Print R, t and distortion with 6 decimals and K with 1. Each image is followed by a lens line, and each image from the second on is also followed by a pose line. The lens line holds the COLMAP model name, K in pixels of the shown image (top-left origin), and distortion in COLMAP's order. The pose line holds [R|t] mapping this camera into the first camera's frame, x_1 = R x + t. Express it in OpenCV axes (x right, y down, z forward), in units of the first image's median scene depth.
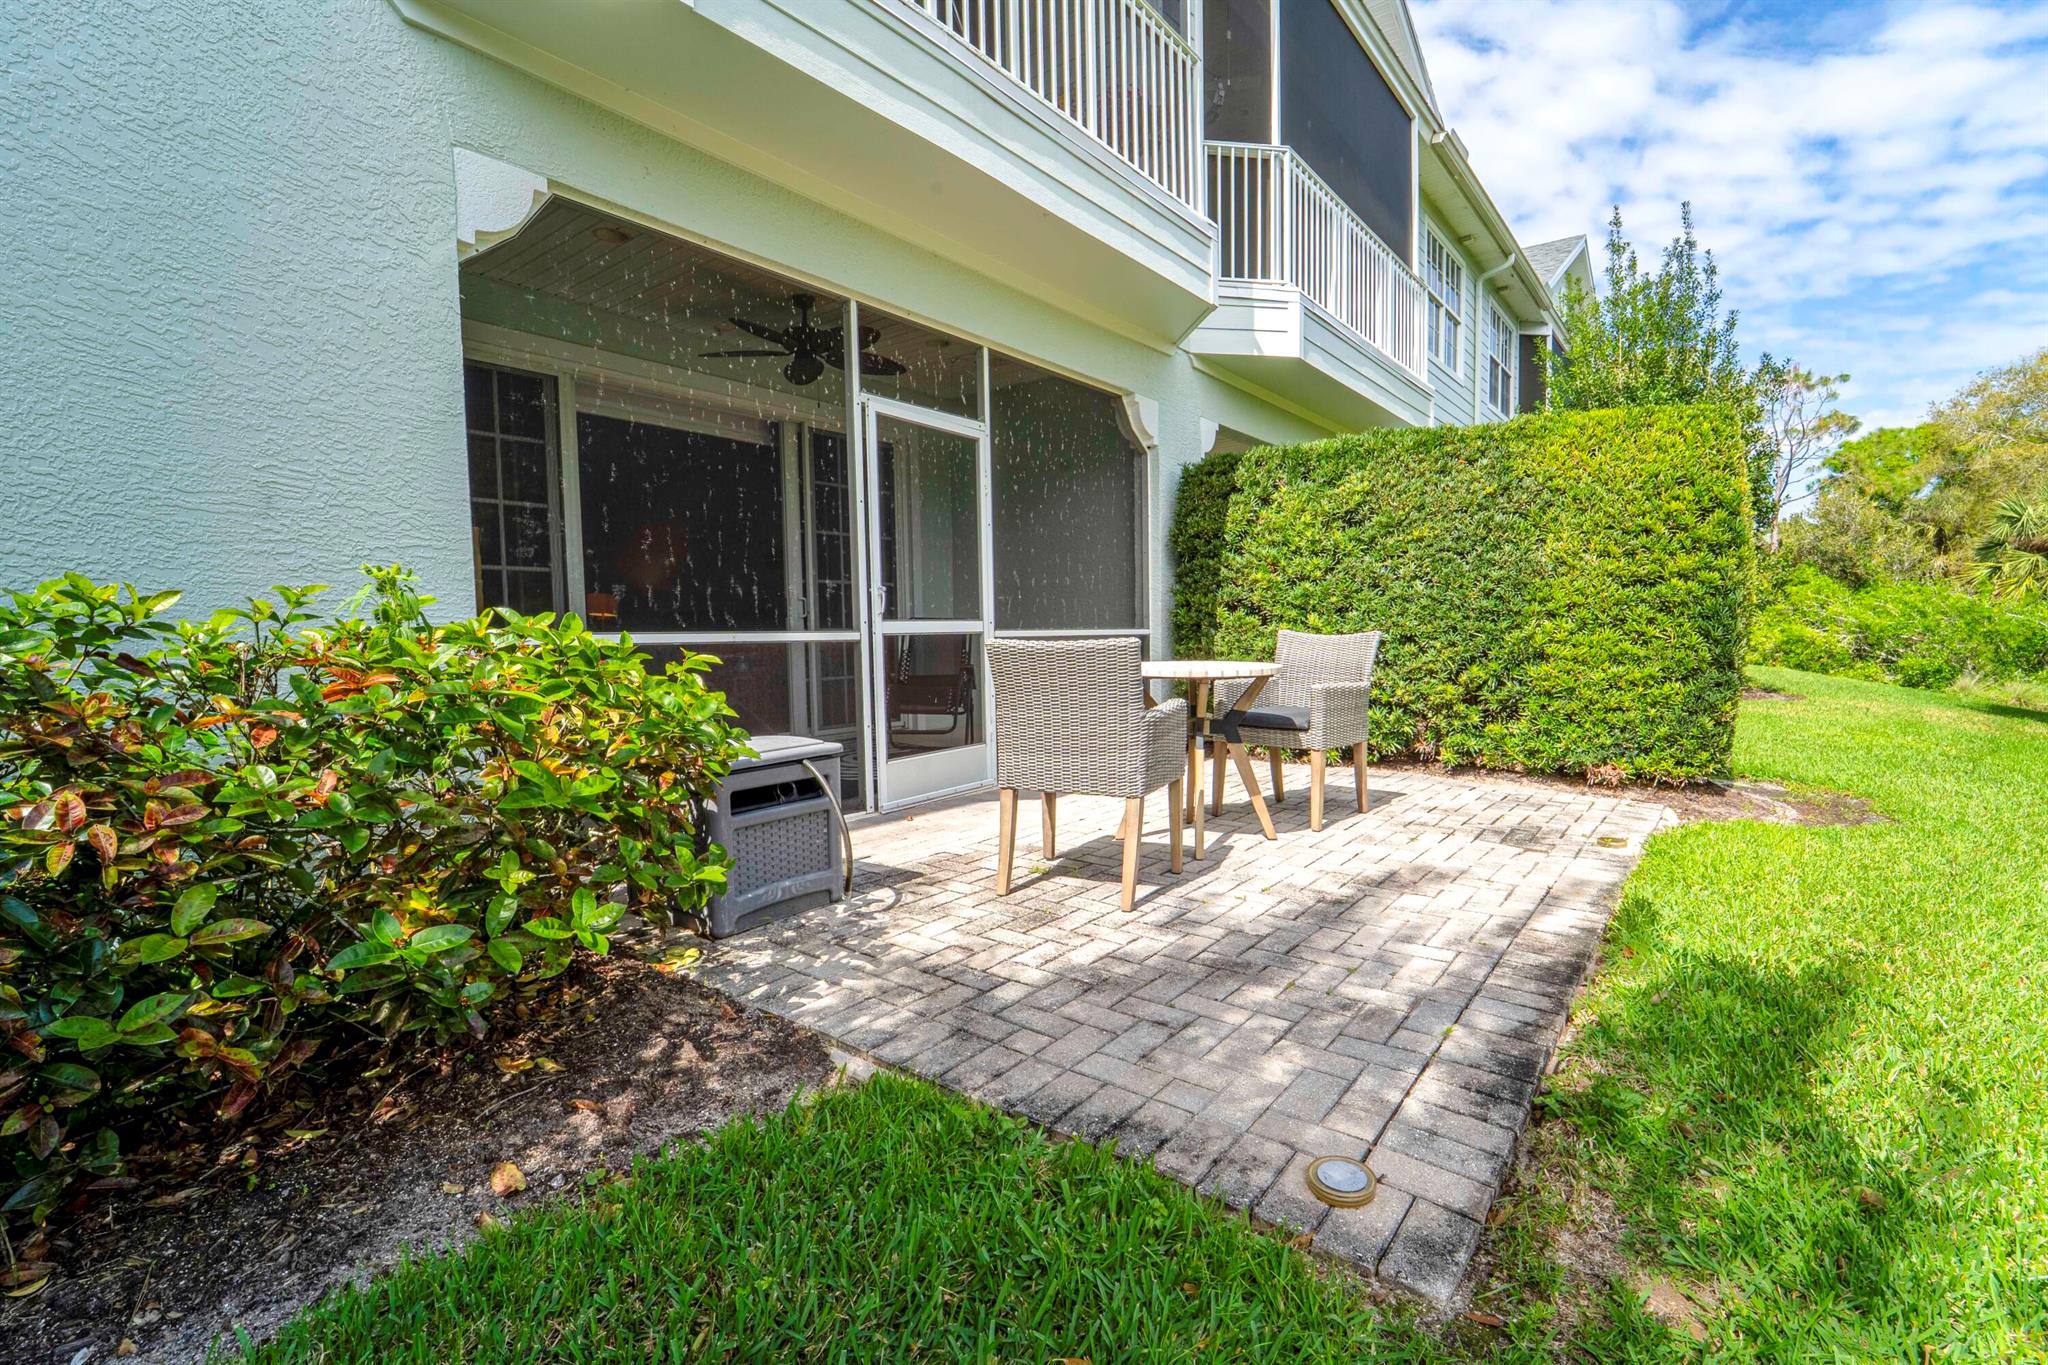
lens RADIAL K [[830.0, 0, 1024.0], [0, 830.0, 682.5], [0, 0, 1]] dist [-0.018348, -0.000305]
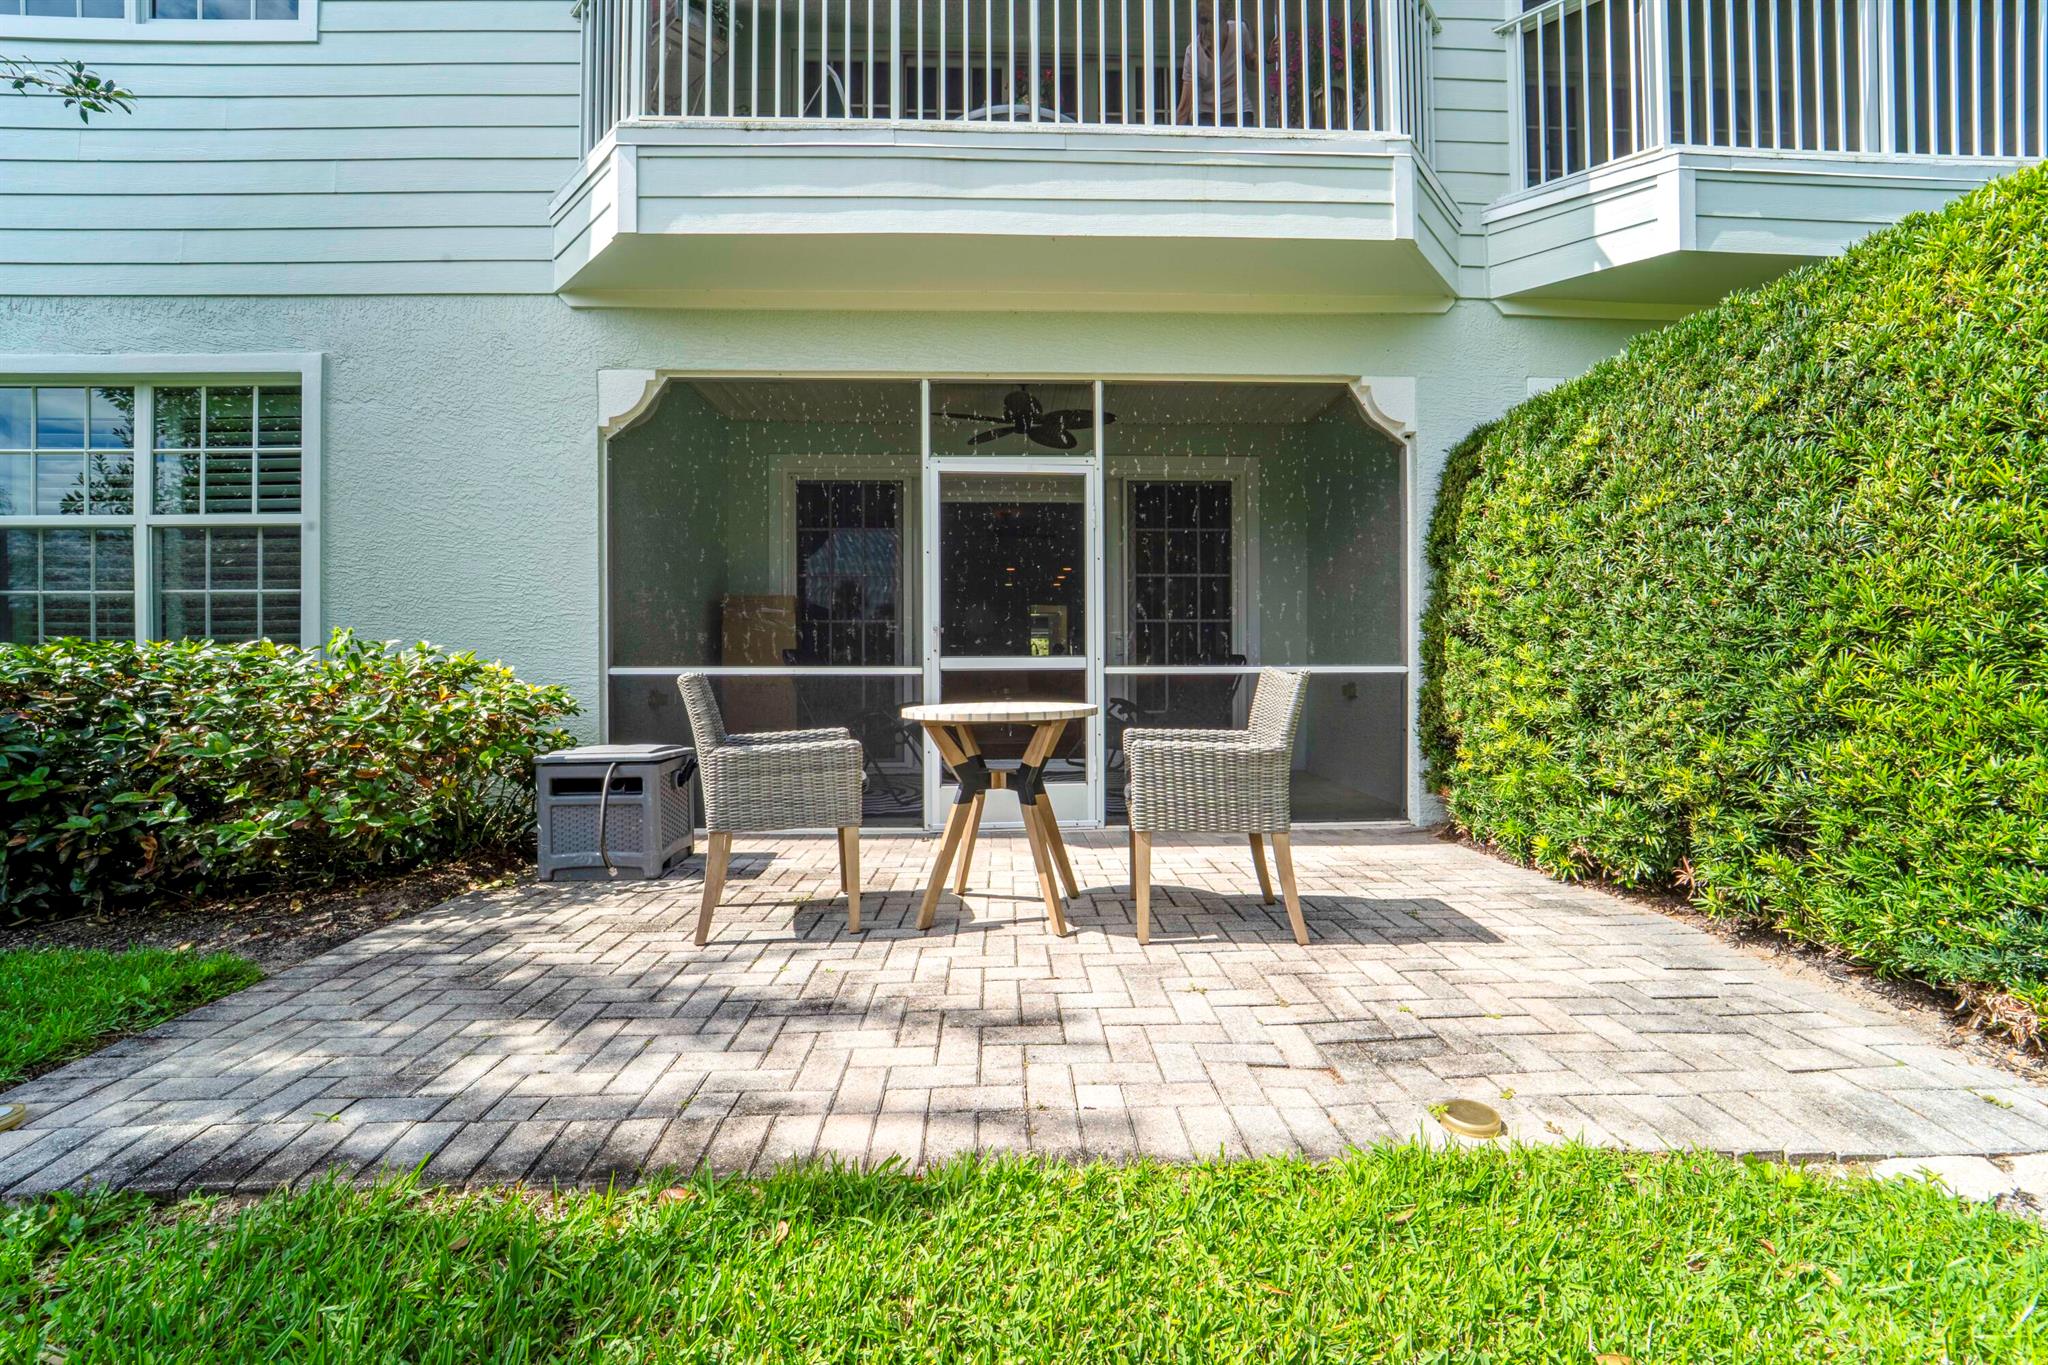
lens RADIAL K [[759.1, 0, 1027.6], [0, 759.1, 677.4], [0, 0, 1]] dist [-0.018194, -0.000132]
pose [[0.694996, 0.013540, -0.718886, 0.633150], [-0.048540, 0.998425, -0.028122, -0.024728], [0.717373, 0.054440, 0.694559, 0.379261]]
